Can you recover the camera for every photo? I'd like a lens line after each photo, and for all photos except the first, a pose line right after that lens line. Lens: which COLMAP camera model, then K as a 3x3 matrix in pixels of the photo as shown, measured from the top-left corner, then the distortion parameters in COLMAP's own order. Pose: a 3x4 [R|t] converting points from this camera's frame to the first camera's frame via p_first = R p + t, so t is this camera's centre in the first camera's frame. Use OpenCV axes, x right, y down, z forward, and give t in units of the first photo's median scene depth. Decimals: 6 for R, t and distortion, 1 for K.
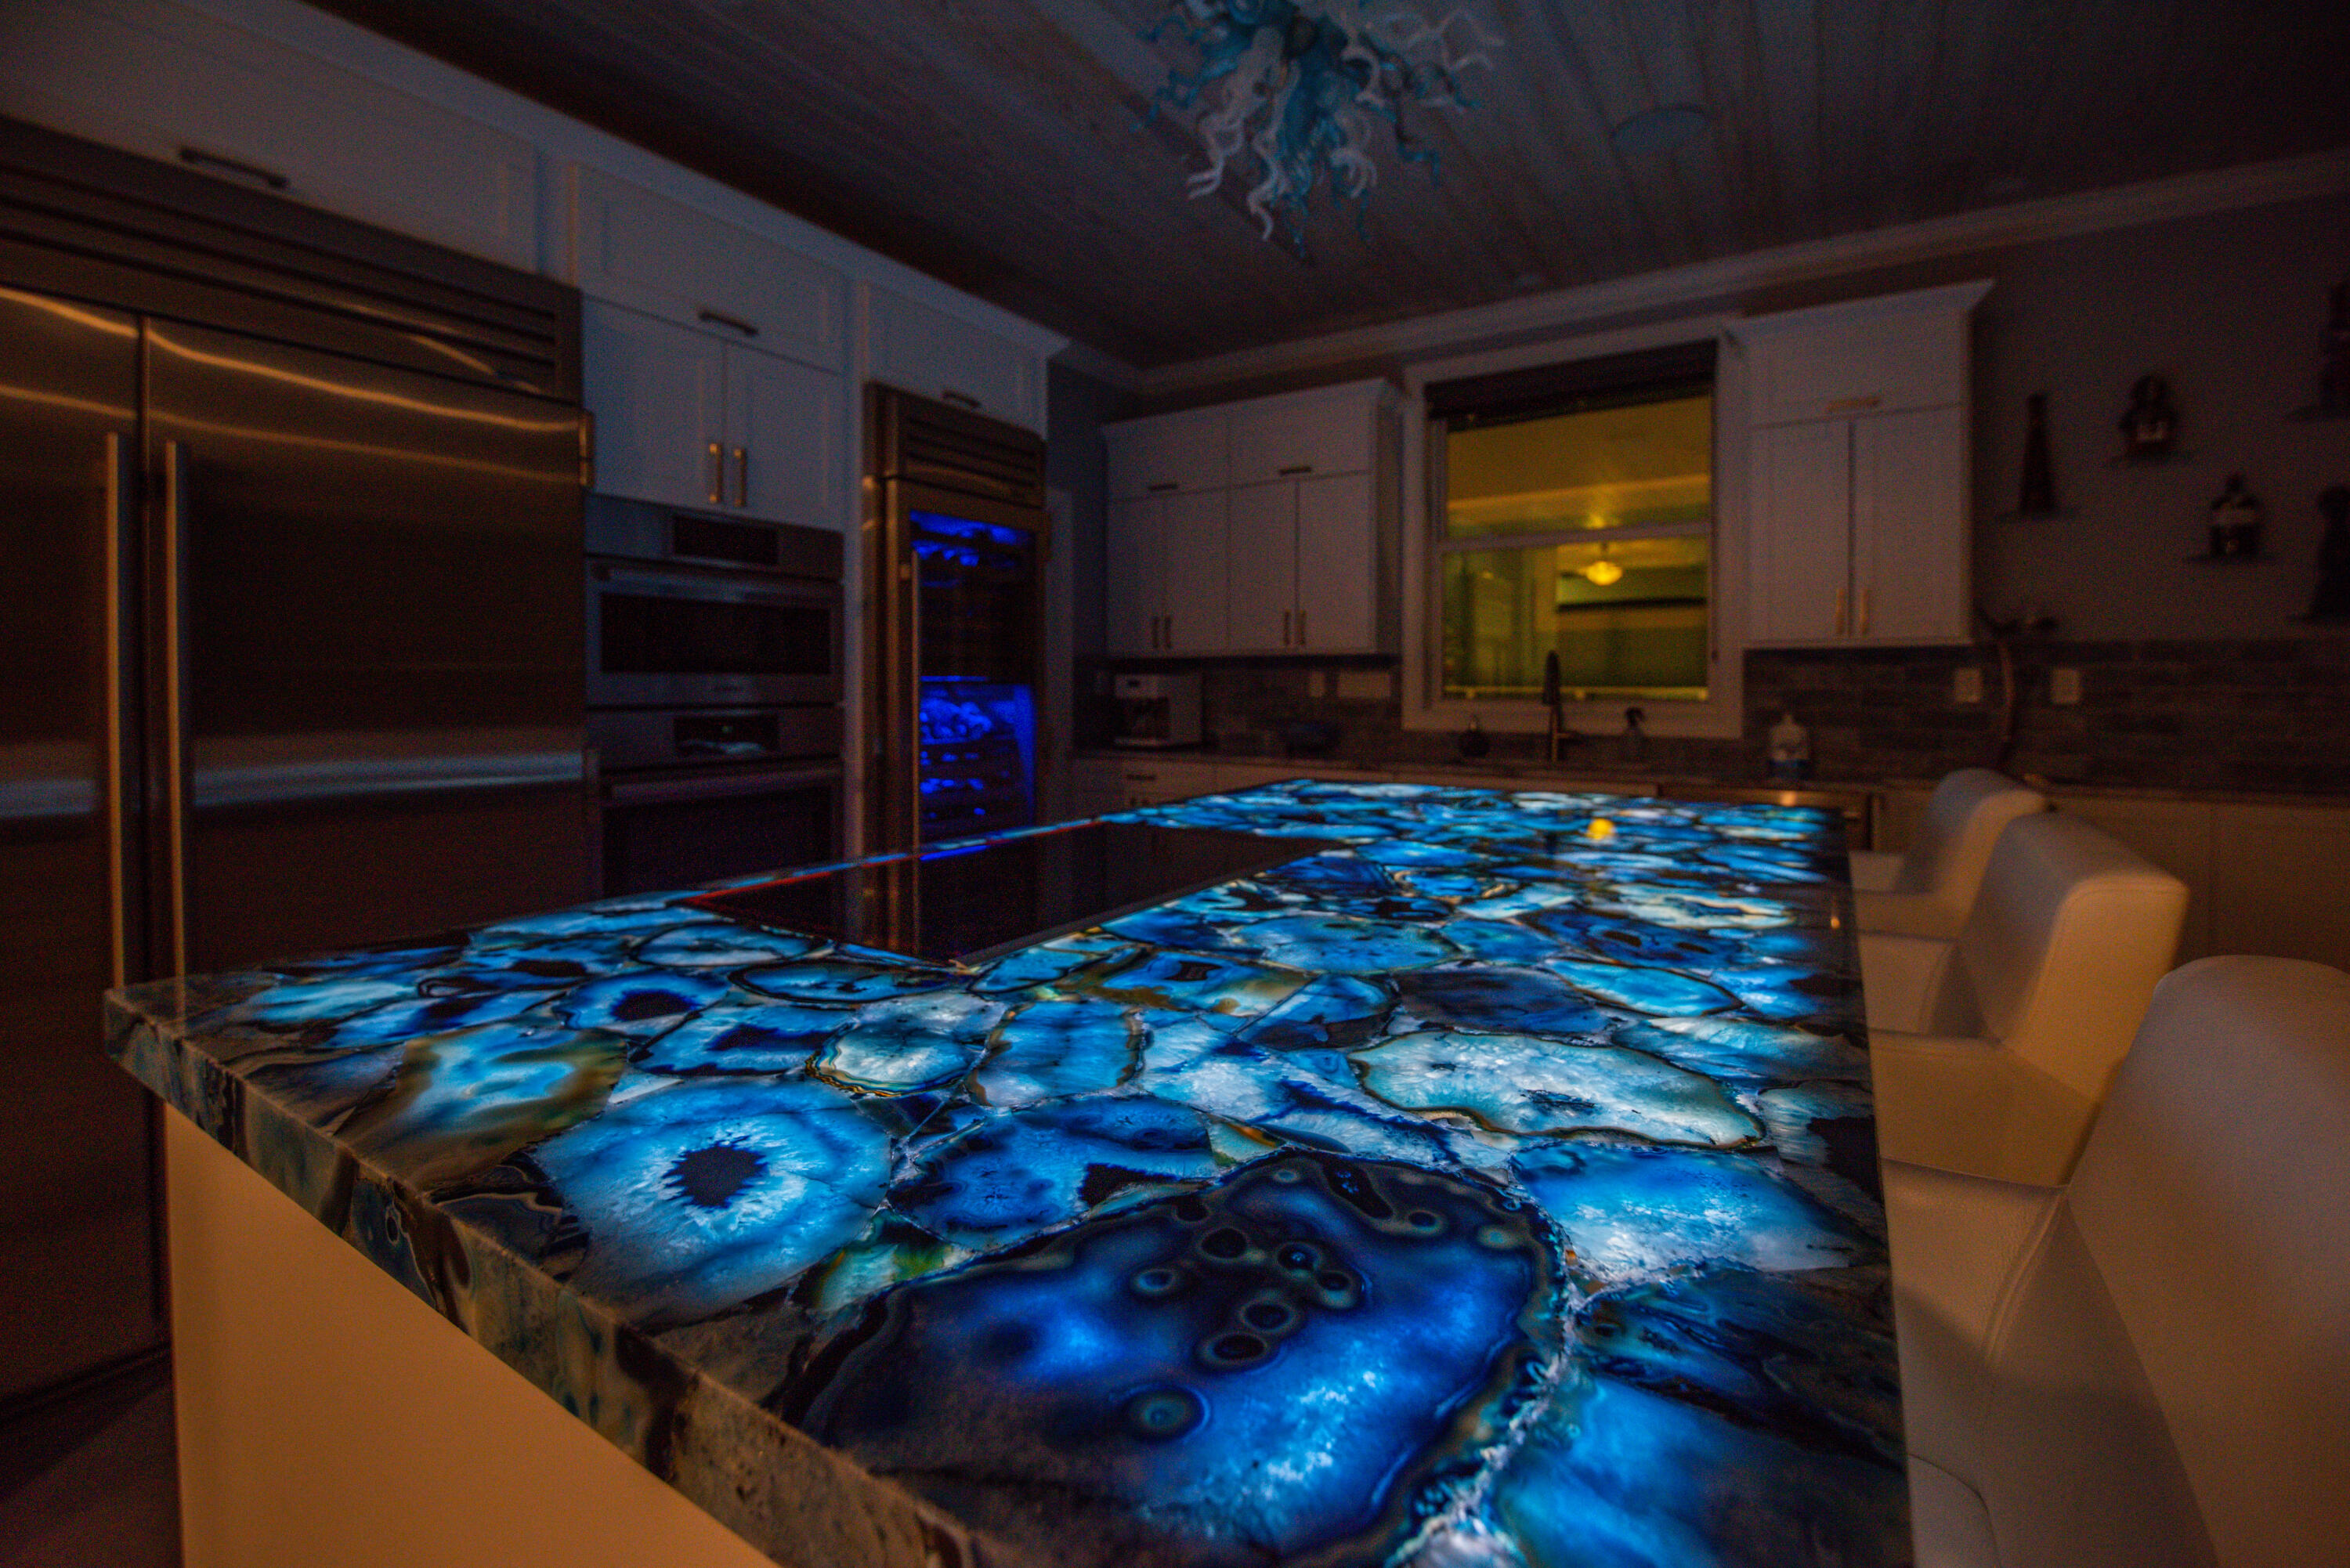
lens RADIAL K [[1082.2, 0, 1183.6], [0, 1082.2, 699.1], [0, 0, 1]] dist [-0.001621, -0.012194]
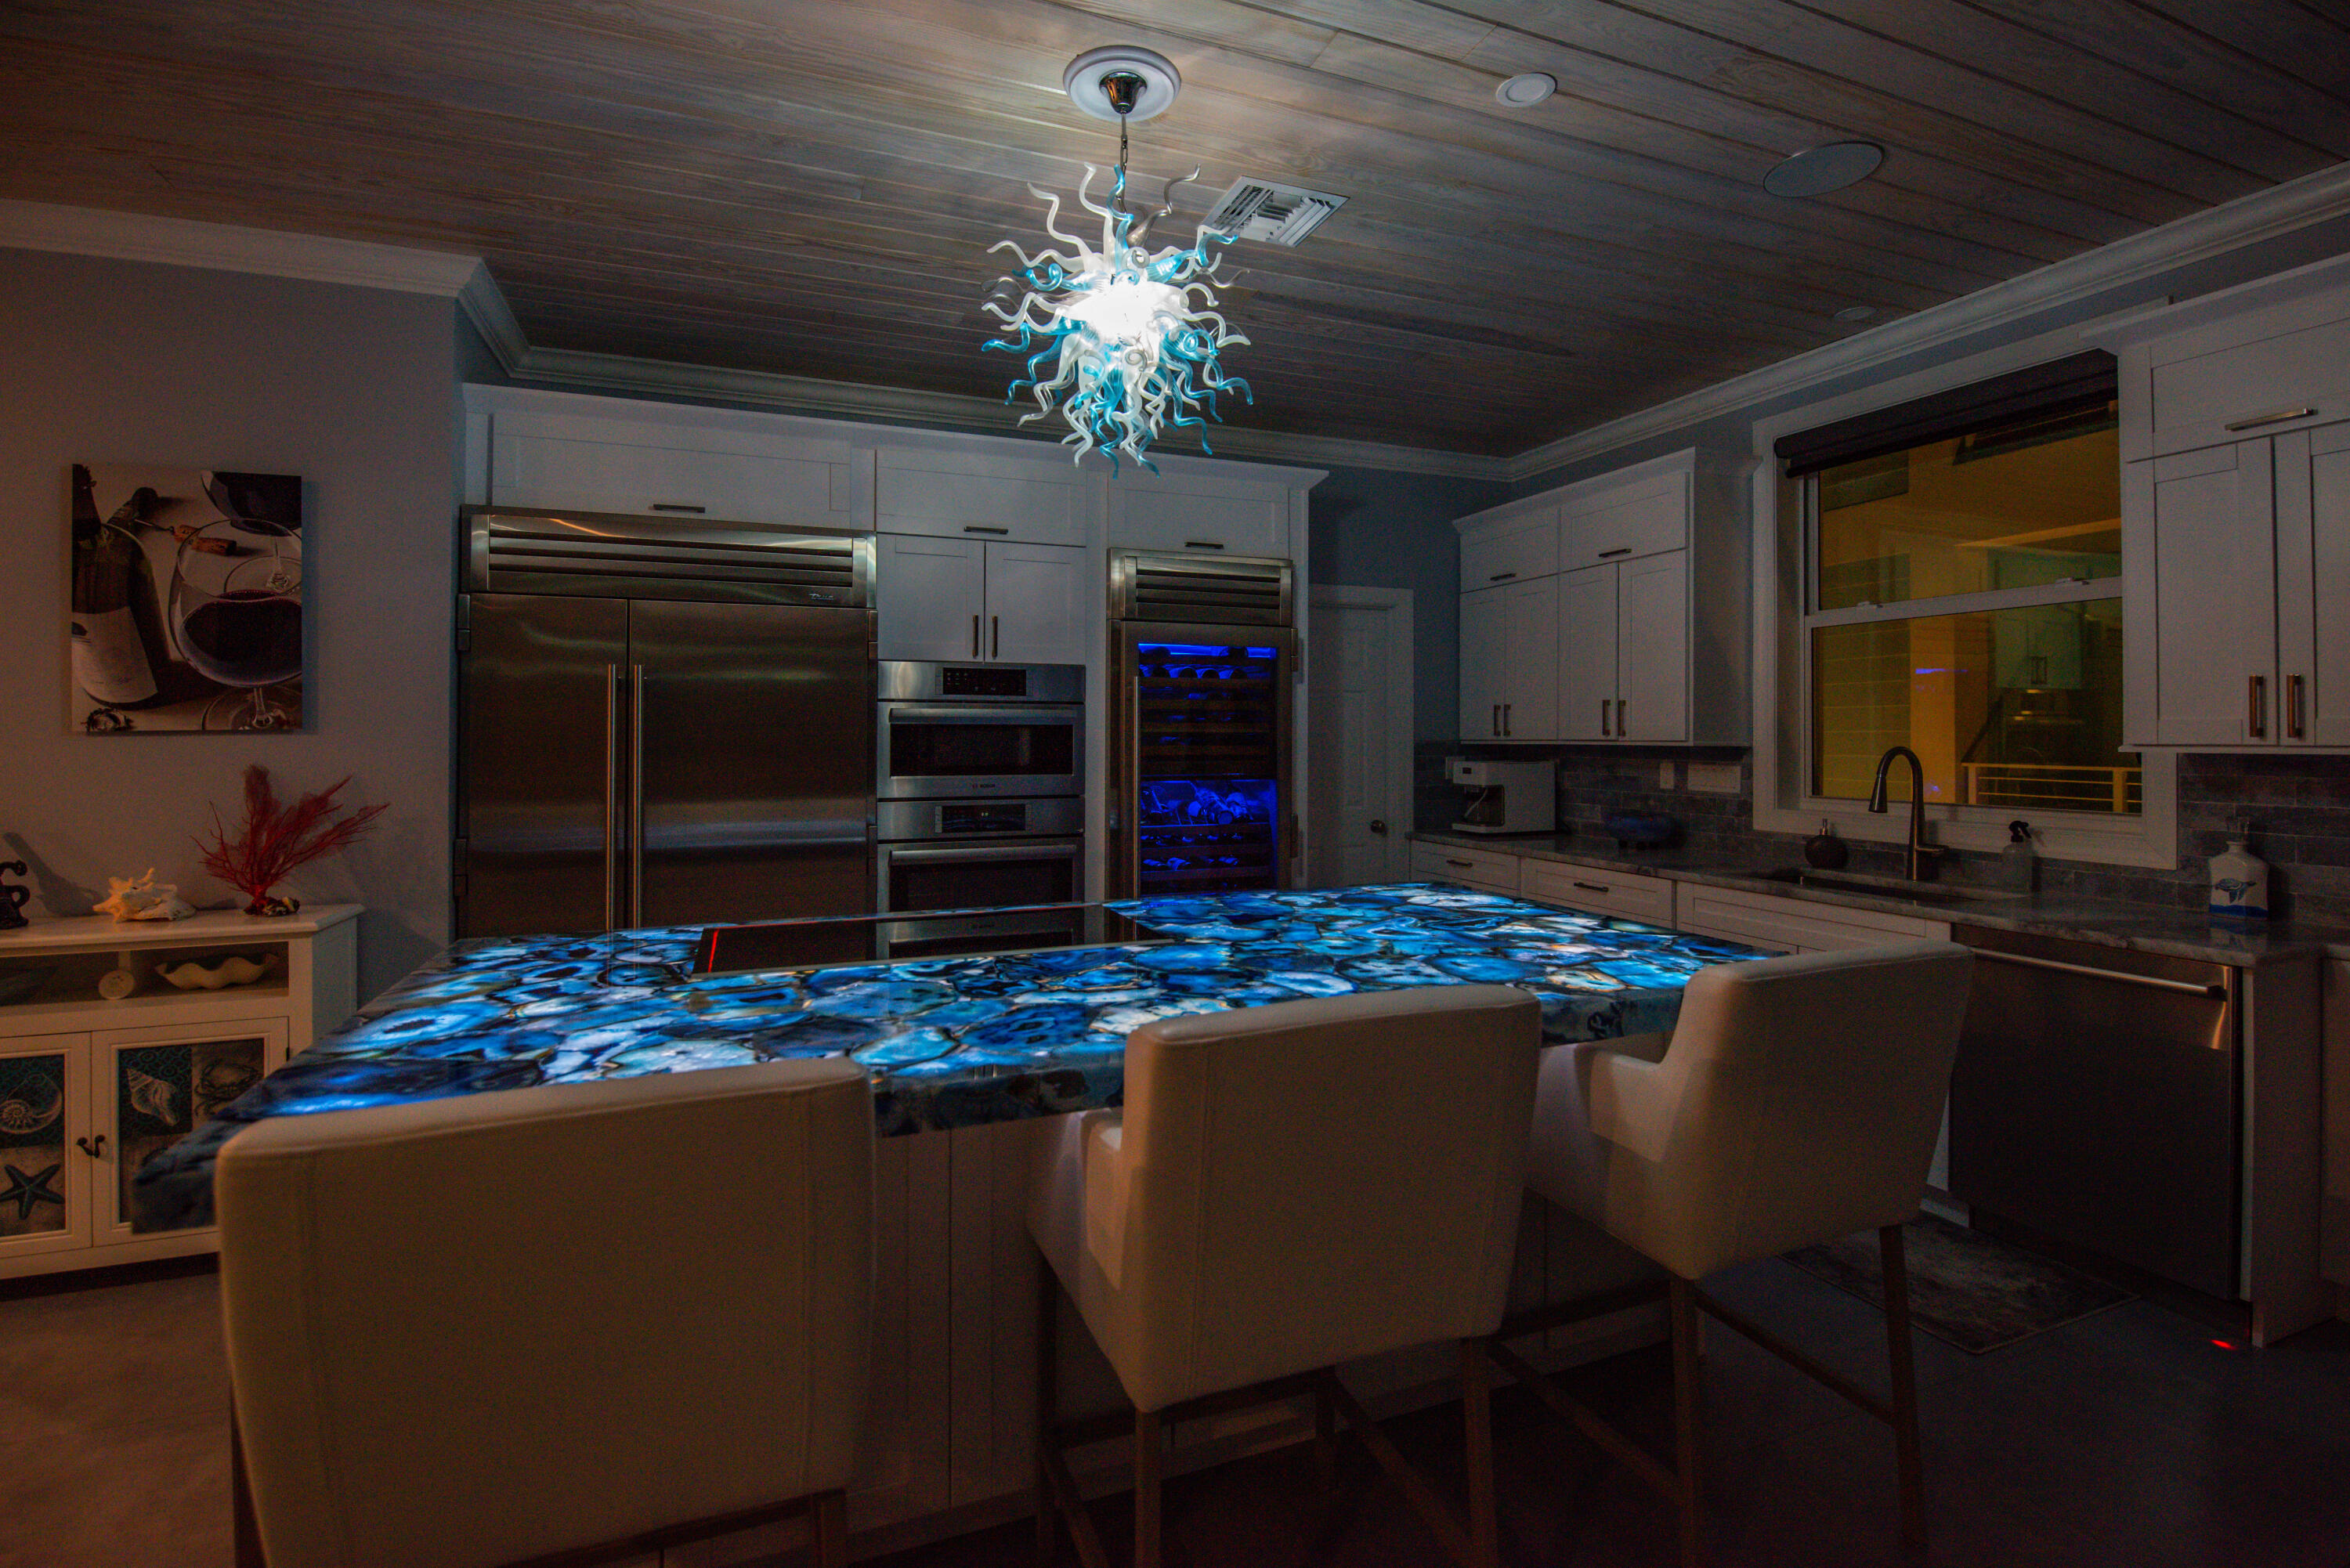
lens RADIAL K [[1020.7, 0, 1056.9], [0, 1020.7, 723.0], [0, 0, 1]] dist [-0.001244, -0.008994]
pose [[0.797987, -0.012068, -0.602554, 1.344537], [-0.007629, 0.999517, -0.030122, -0.161485], [0.602627, 0.028634, 0.797509, -0.094225]]
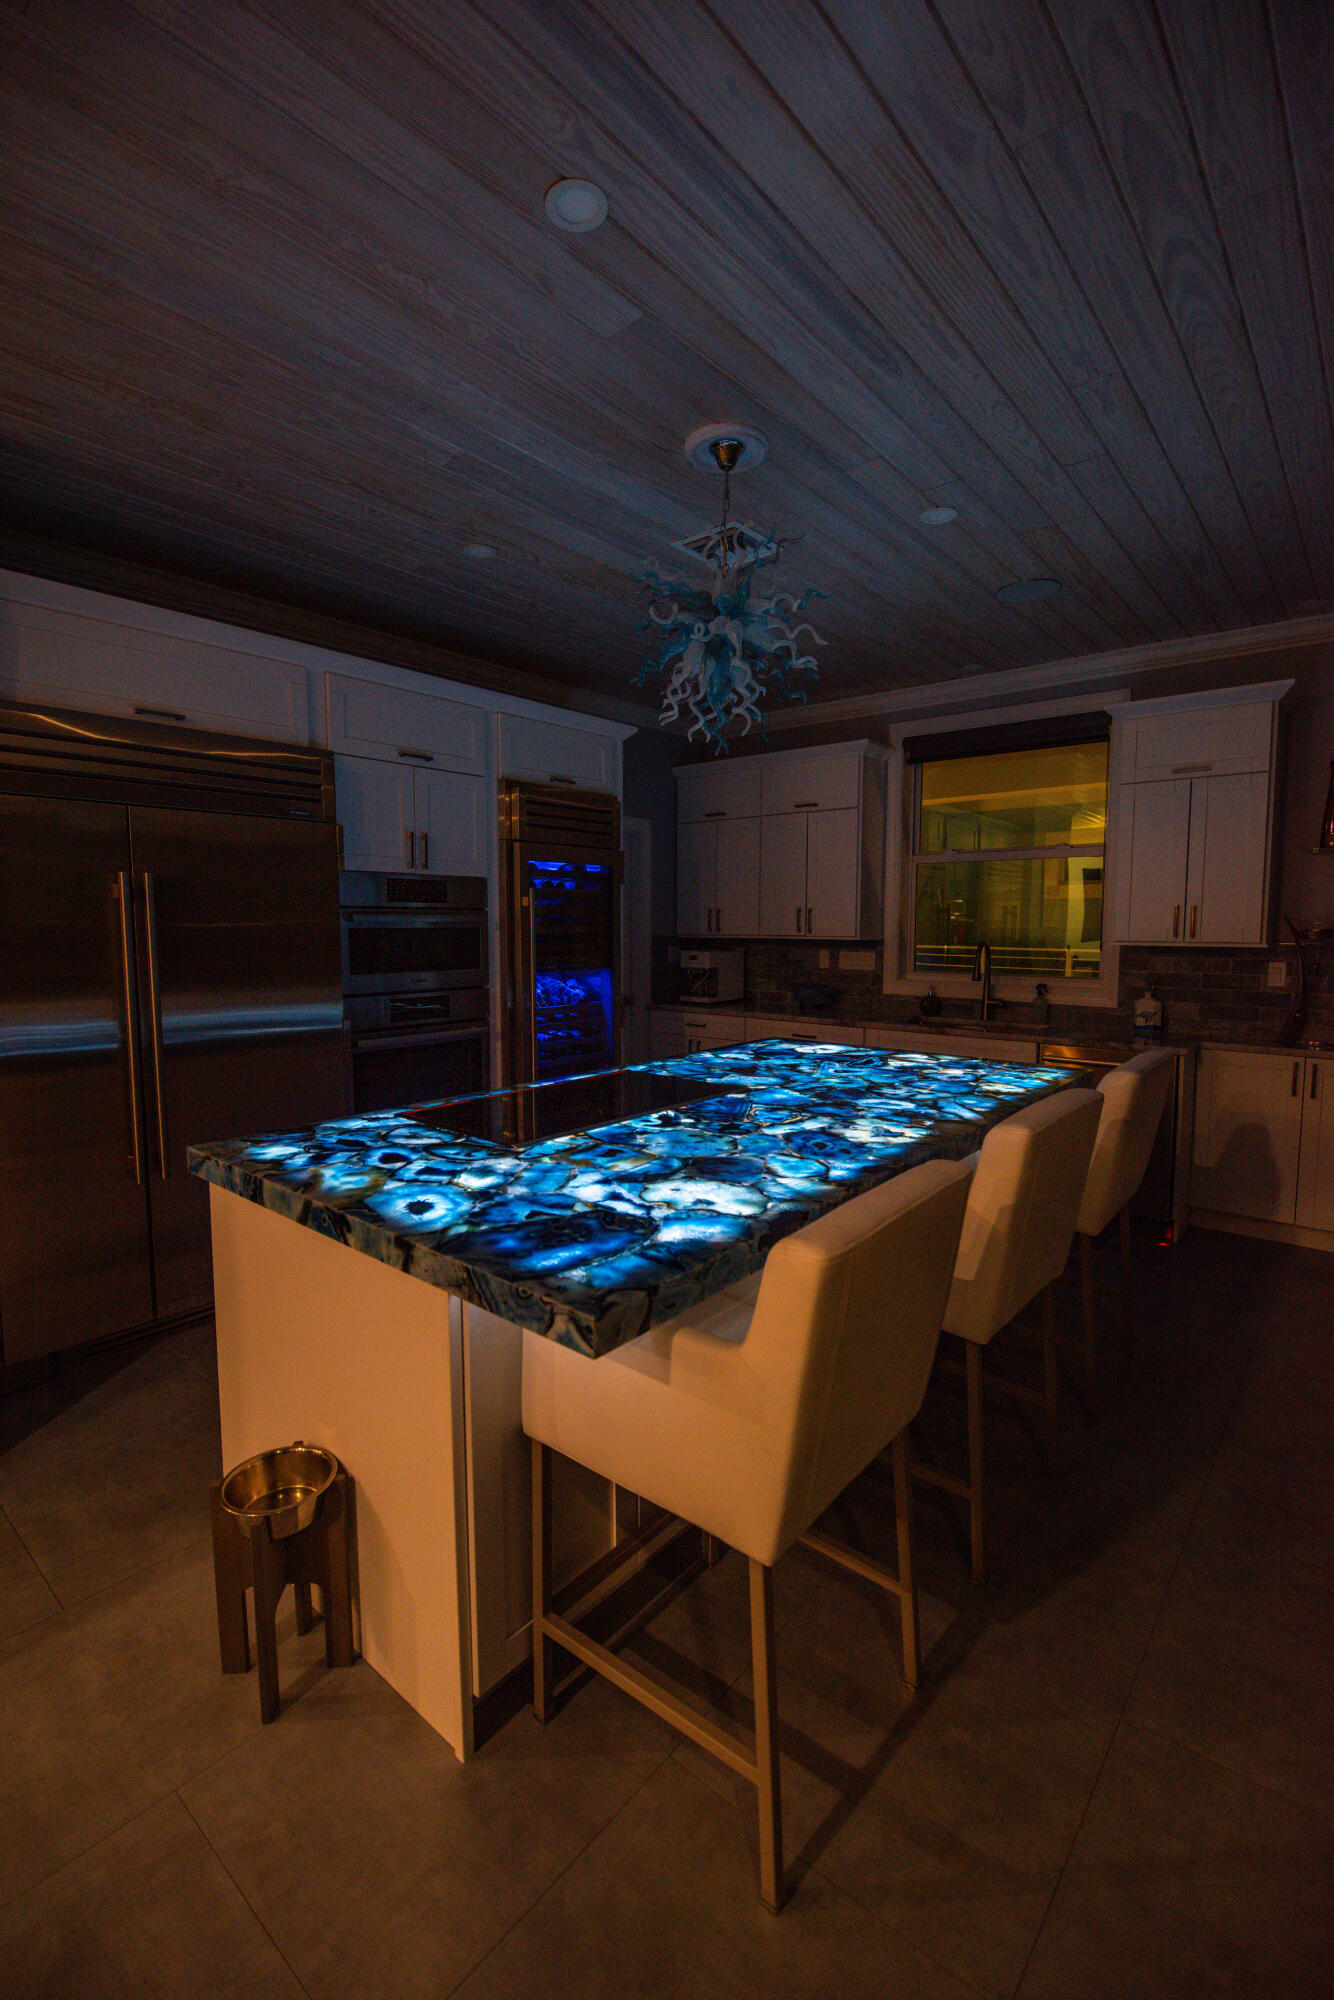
lens RADIAL K [[882.2, 0, 639.1], [0, 882.2, 996.5], [0, 0, 1]] dist [0.004642, -0.008730]
pose [[0.987927, 0.007685, -0.154727, 0.369042], [0.002039, 0.998037, 0.062589, -0.210106], [0.154904, -0.062149, 0.985973, -0.868583]]
